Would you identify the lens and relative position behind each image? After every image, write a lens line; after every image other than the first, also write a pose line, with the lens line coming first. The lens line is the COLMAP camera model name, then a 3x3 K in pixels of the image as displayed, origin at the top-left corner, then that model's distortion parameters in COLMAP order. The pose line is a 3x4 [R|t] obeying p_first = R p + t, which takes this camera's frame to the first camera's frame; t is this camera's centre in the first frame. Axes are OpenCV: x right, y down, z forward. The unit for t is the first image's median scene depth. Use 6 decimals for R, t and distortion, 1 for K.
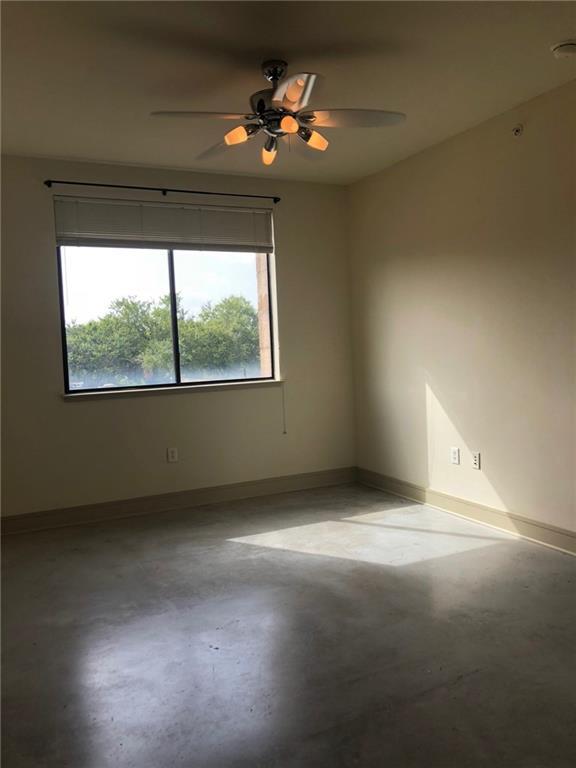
lens RADIAL K [[621.1, 0, 292.5], [0, 621.1, 366.6], [0, 0, 1]] dist [0.004851, 0.005007]
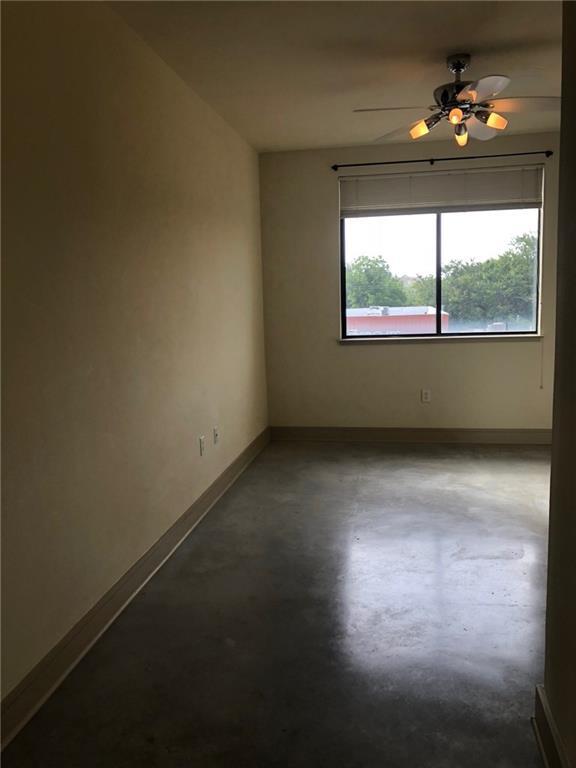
lens RADIAL K [[621.1, 0, 292.5], [0, 621.1, 366.6], [0, 0, 1]] dist [0.004851, 0.005007]
pose [[0.809012, 0.081858, -0.582065, 0.265300], [-0.022523, 0.993845, 0.108464, -0.030508], [0.587361, -0.074638, 0.805876, -0.070559]]
